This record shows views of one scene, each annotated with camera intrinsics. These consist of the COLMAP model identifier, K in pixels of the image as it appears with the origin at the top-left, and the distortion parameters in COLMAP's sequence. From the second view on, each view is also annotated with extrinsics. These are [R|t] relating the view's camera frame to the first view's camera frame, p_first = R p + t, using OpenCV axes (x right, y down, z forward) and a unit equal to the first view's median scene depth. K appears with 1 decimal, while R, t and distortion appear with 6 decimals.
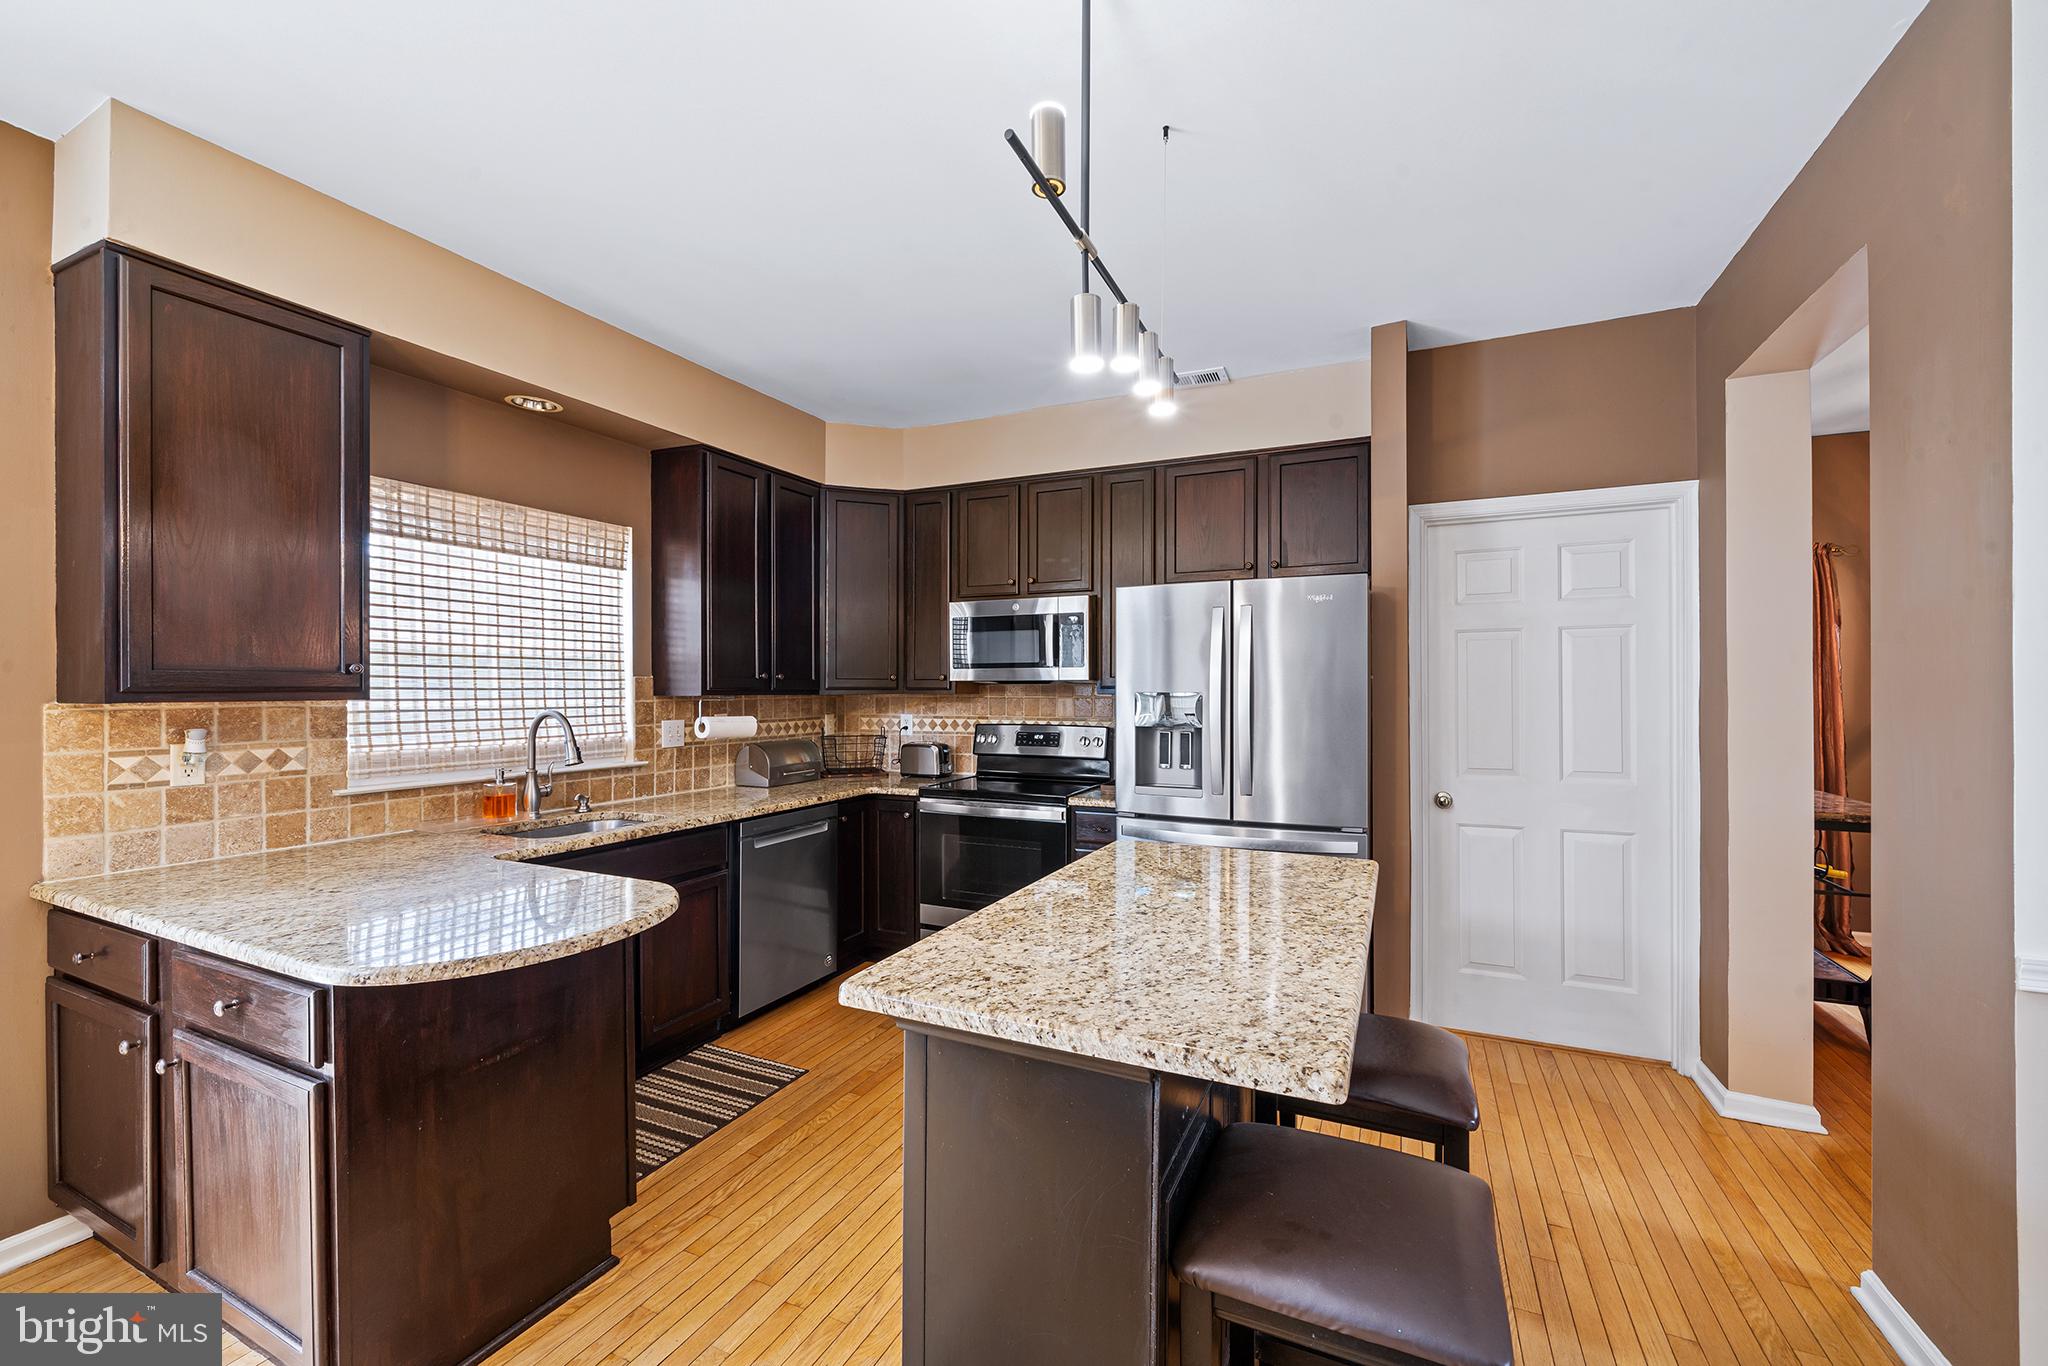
lens RADIAL K [[813.4, 0, 1011.5], [0, 813.4, 690.0], [0, 0, 1]] dist [-0.004920, 0.000820]
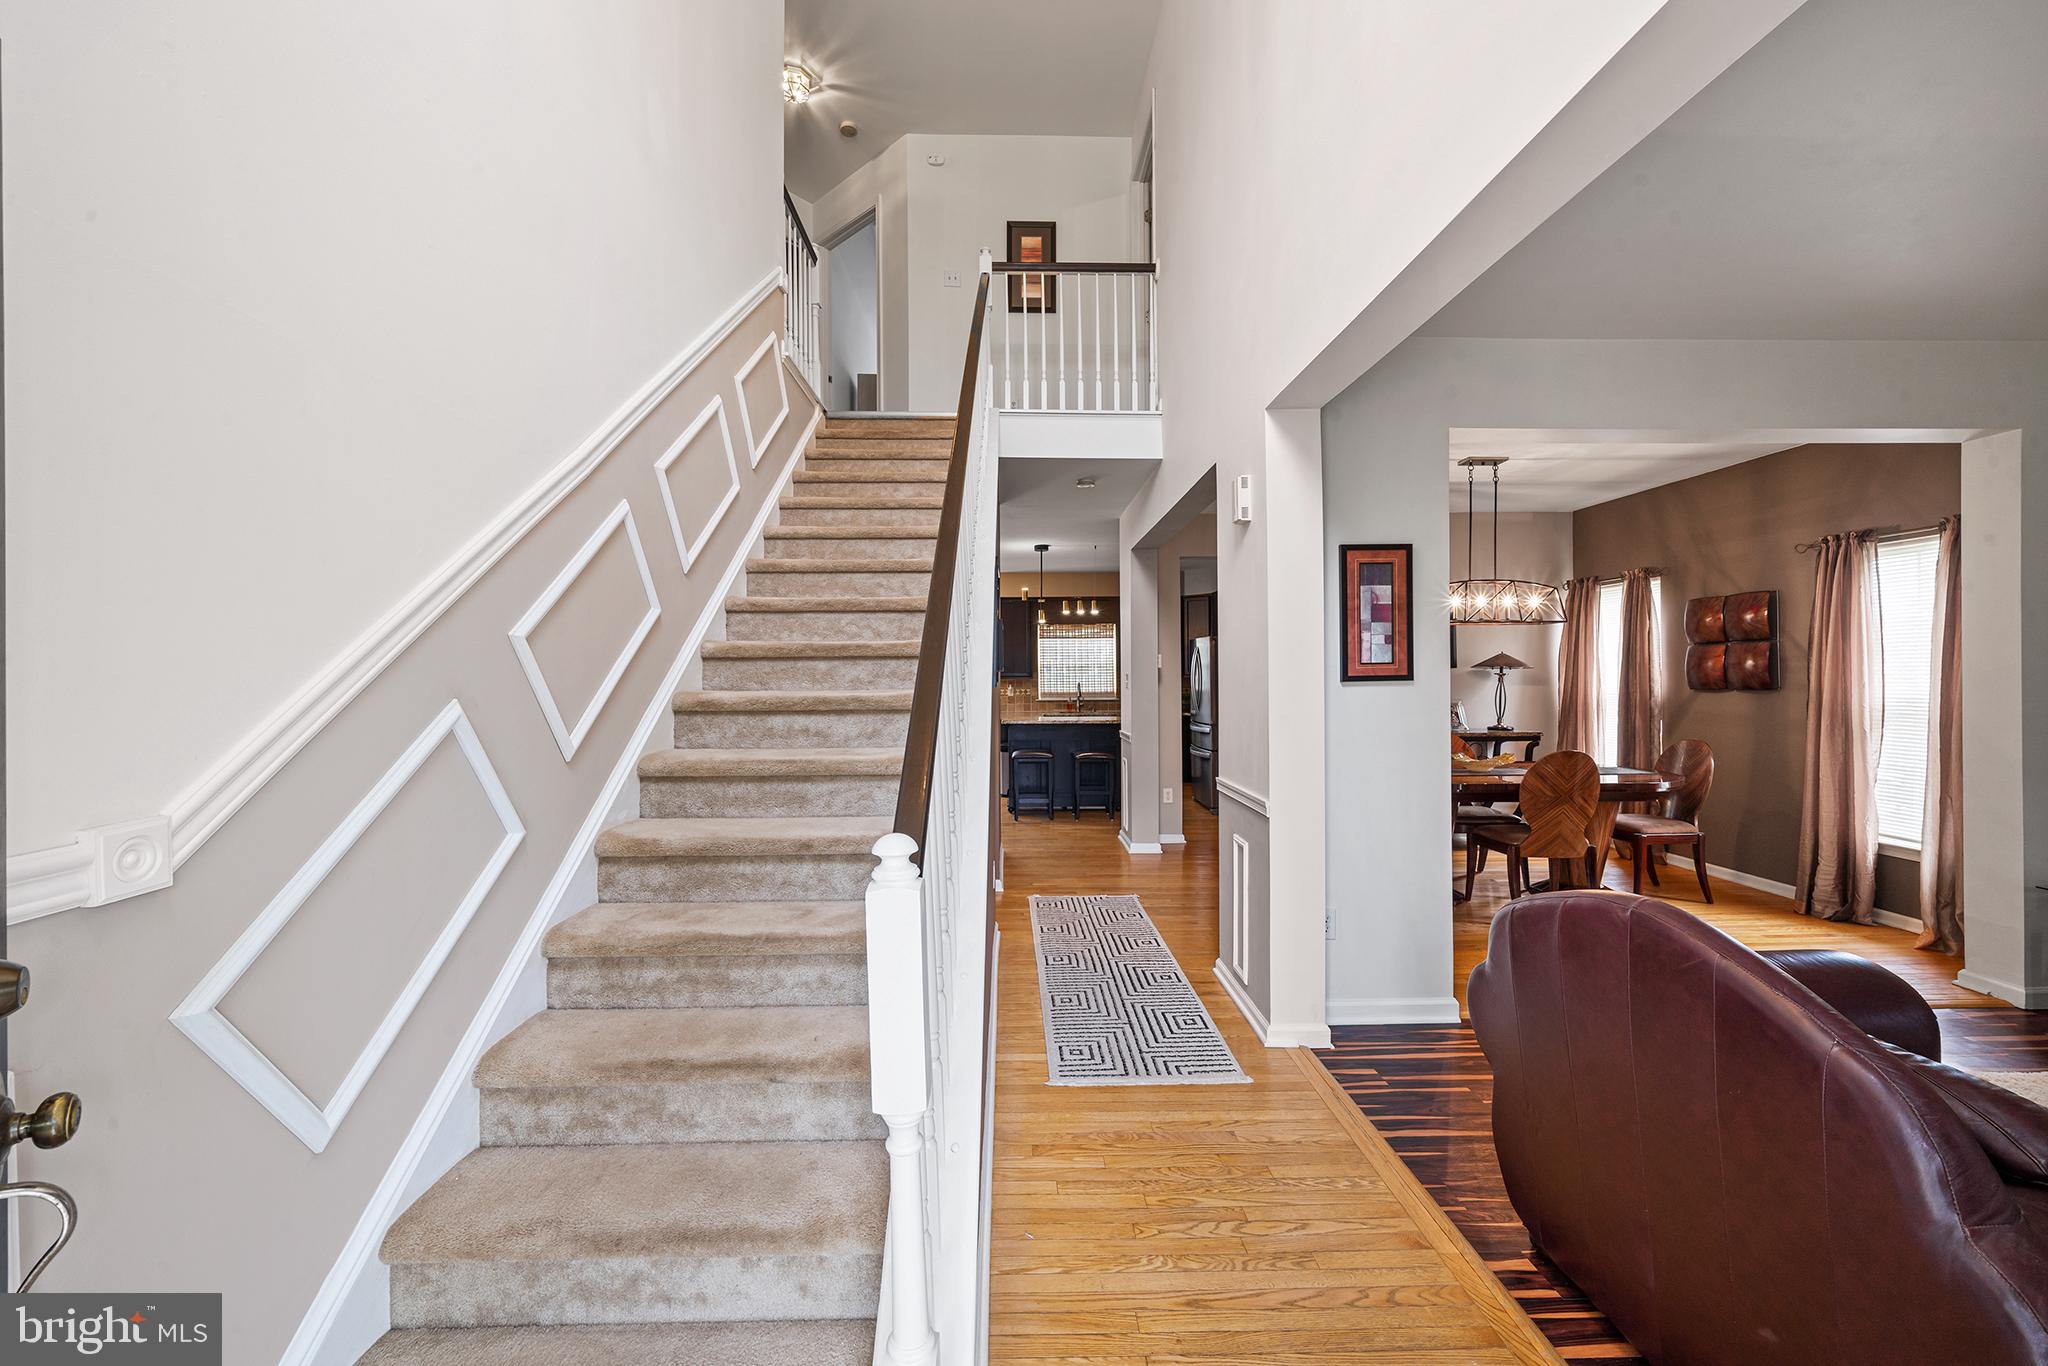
lens RADIAL K [[813.4, 0, 1017.6], [0, 813.4, 674.9], [0, 0, 1]] dist [-0.004920, 0.000820]
pose [[0.432522, 0.001227, -0.901622, 2.315108], [0.008864, 0.999945, 0.005613, -0.025076], [0.901580, -0.010419, 0.432488, -0.733772]]
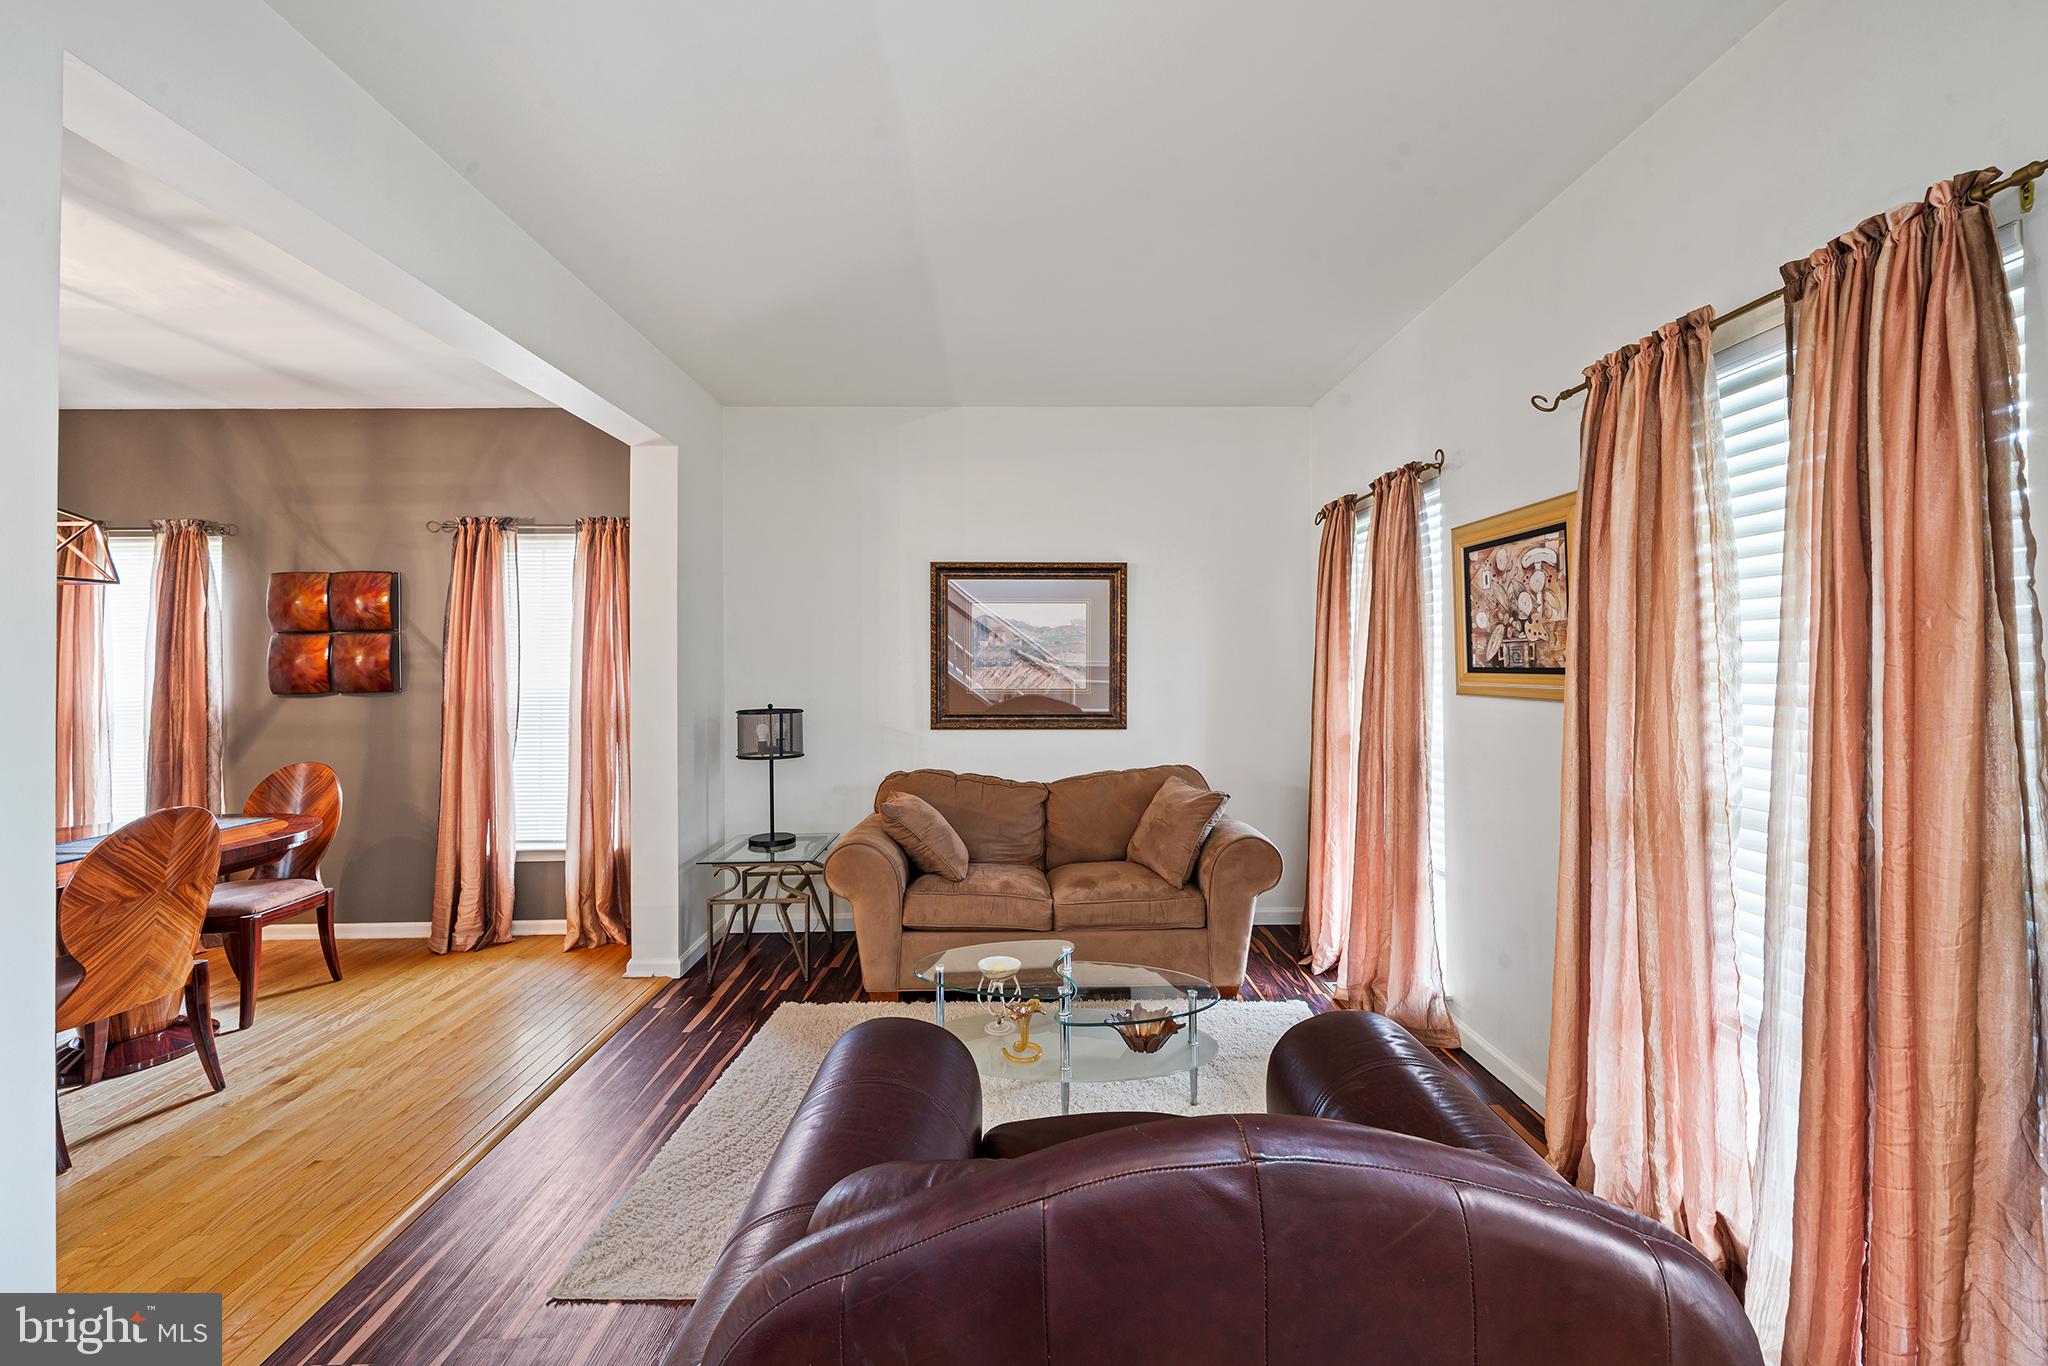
lens RADIAL K [[813.4, 0, 1035.6], [0, 813.4, 658.6], [0, 0, 1]] dist [-0.004920, 0.000820]
pose [[0.894607, 0.001506, 0.446851, 1.890991], [0.003108, 0.999949, -0.009593, -0.012431], [-0.446843, 0.009971, 0.894557, -0.378440]]
